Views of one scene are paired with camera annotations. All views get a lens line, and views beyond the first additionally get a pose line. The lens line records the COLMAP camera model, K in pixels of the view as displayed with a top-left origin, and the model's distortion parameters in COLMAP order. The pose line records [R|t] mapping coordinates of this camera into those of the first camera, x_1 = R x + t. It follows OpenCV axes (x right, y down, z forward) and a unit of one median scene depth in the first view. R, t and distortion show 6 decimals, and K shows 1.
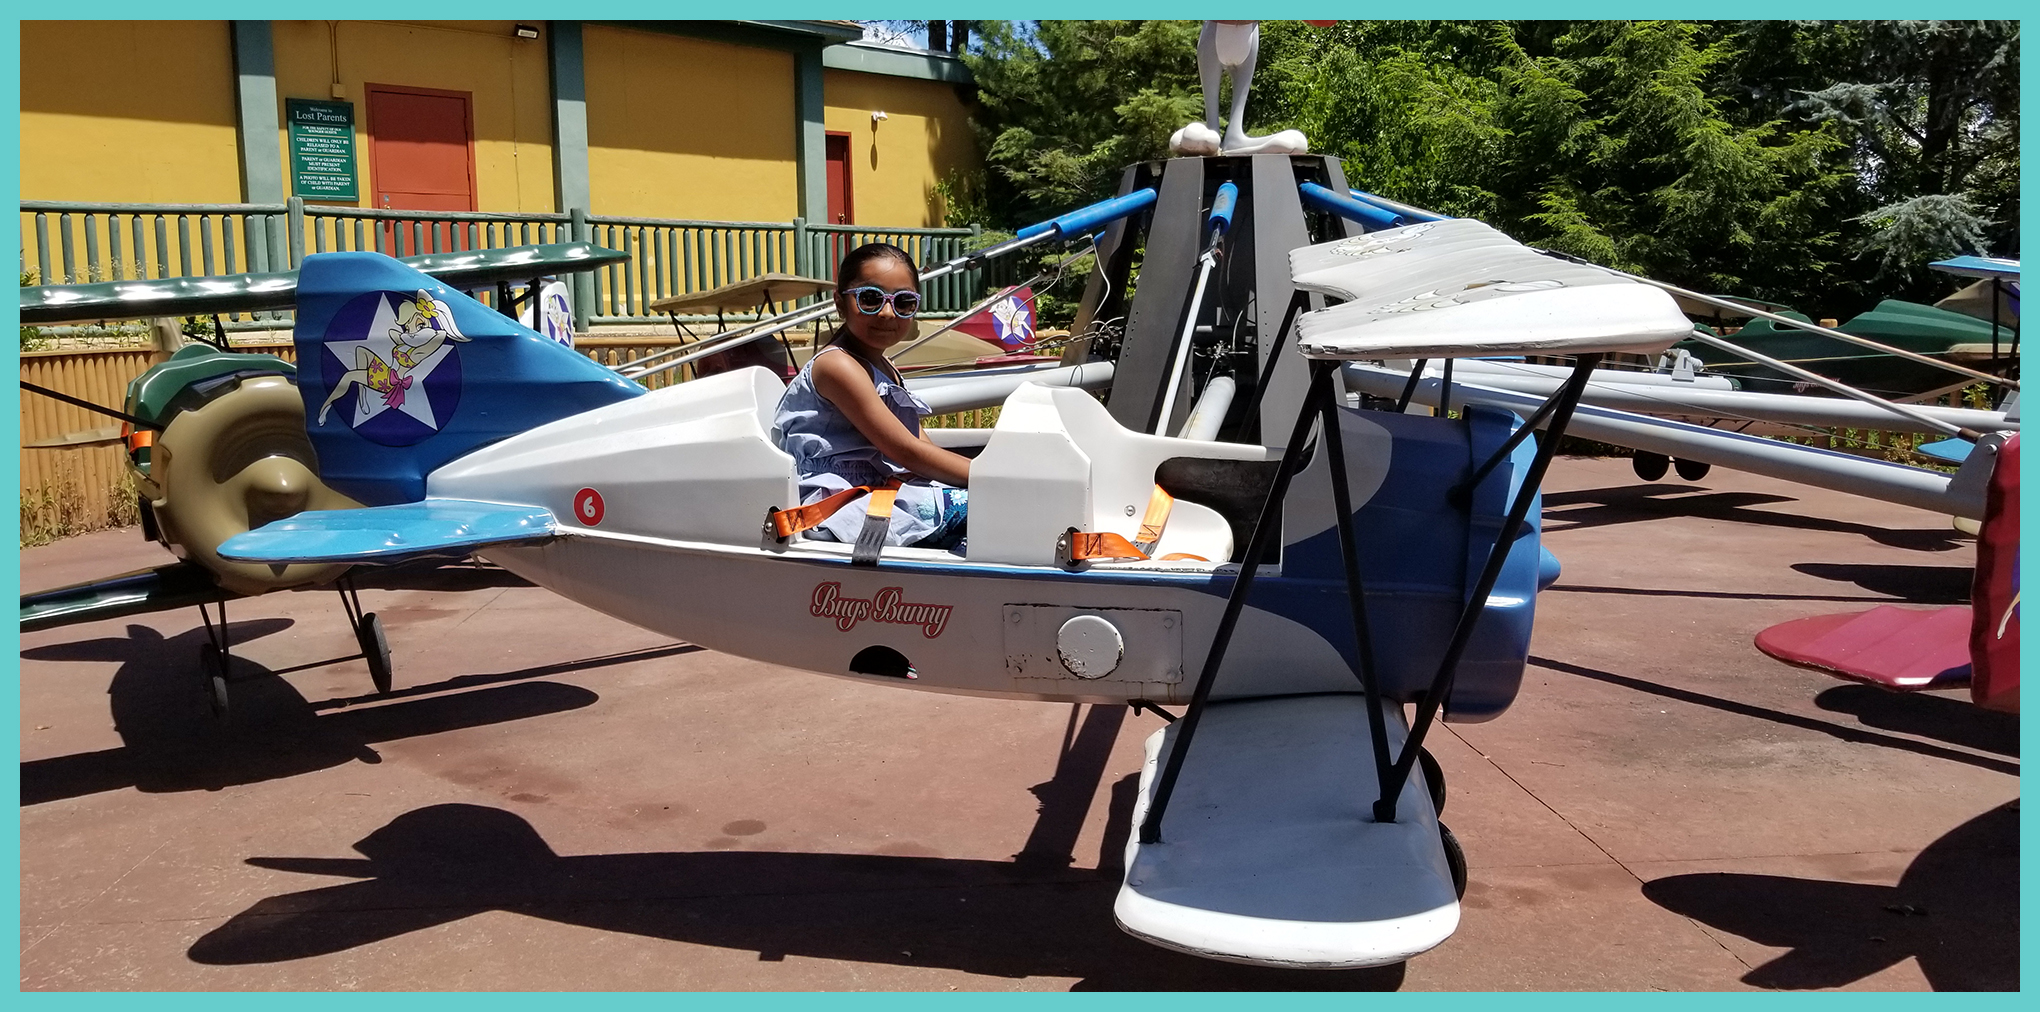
lens RADIAL K [[1509.6, 0, 1058.2], [0, 1509.6, 538.0], [0, 0, 1]] dist [0.063143, -0.121658]
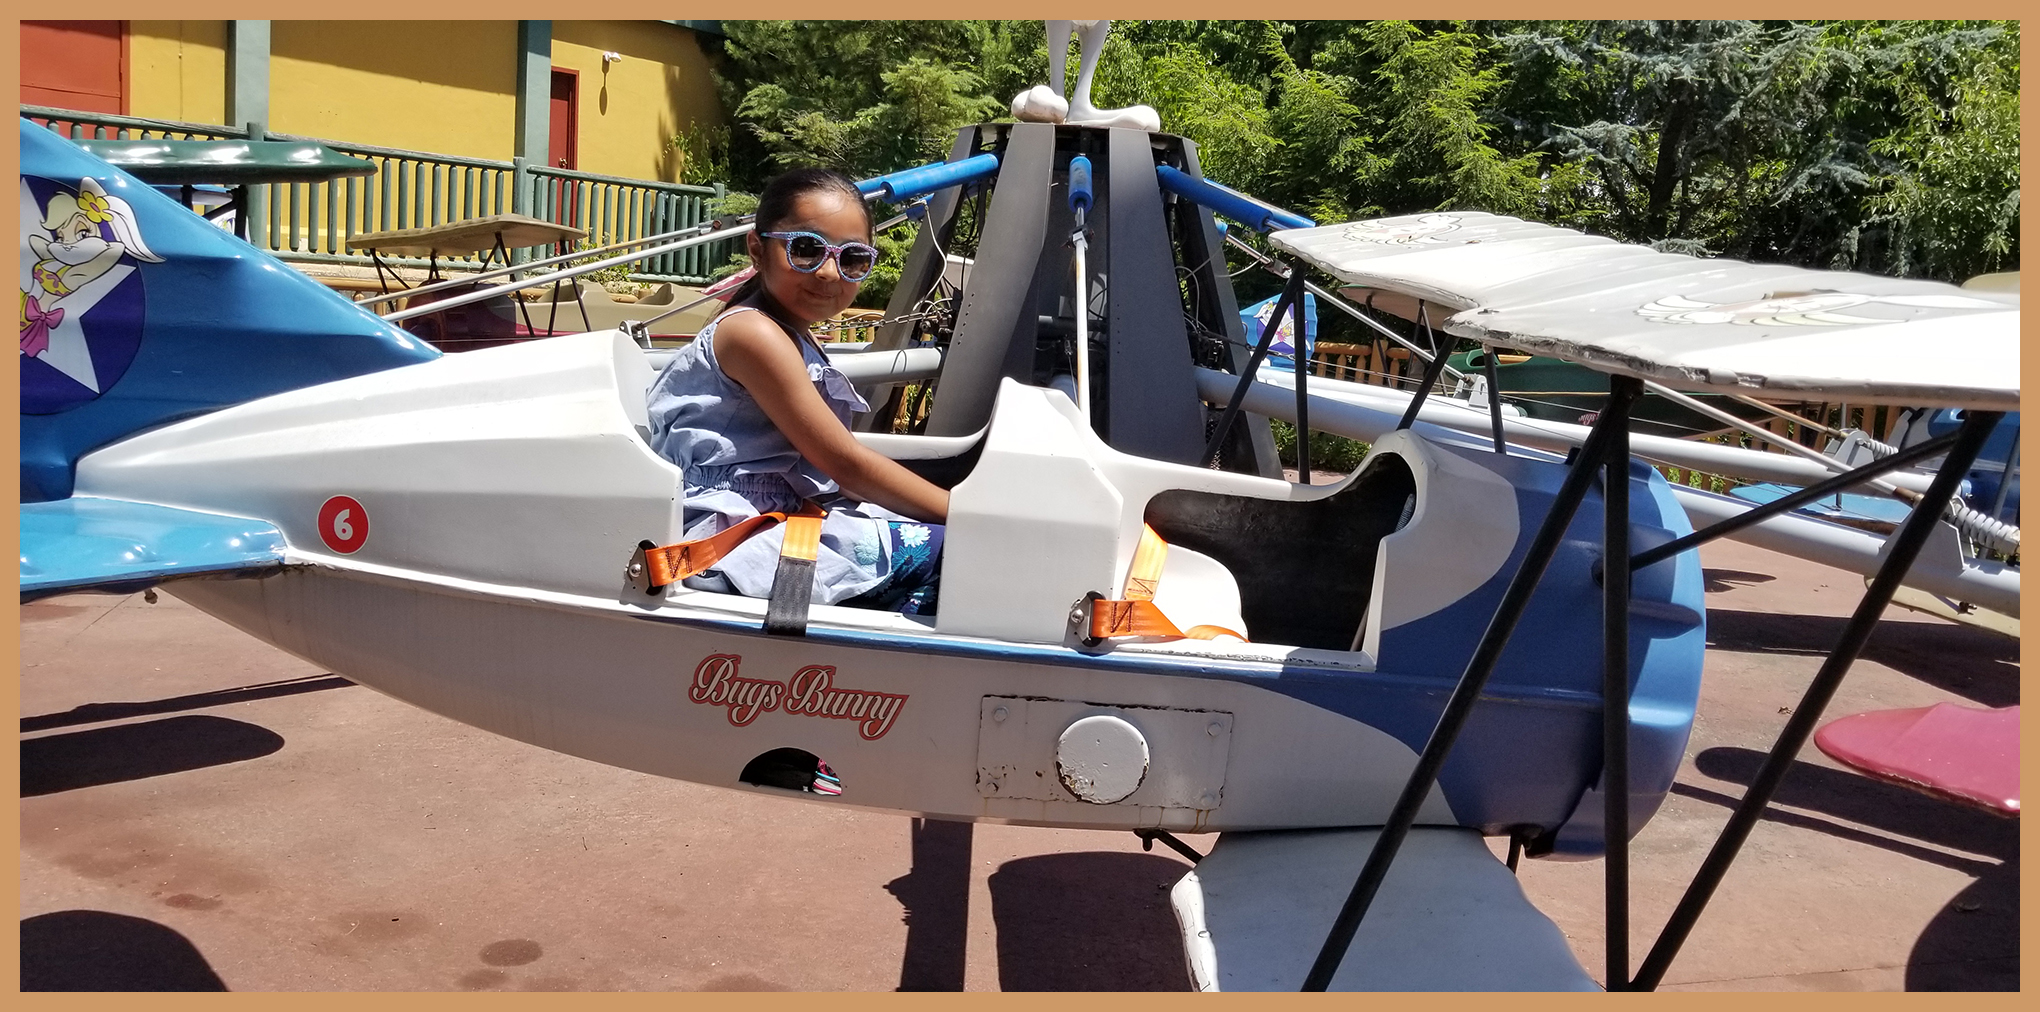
lens RADIAL K [[1548.3, 0, 1076.6], [0, 1548.3, 504.3], [0, 0, 1]] dist [0.079396, -0.139098]
pose [[0.979646, 0.049260, 0.194597, -0.055068], [-0.046029, 0.998717, -0.021096, -0.012583], [-0.195386, 0.011710, 0.980656, 0.114107]]
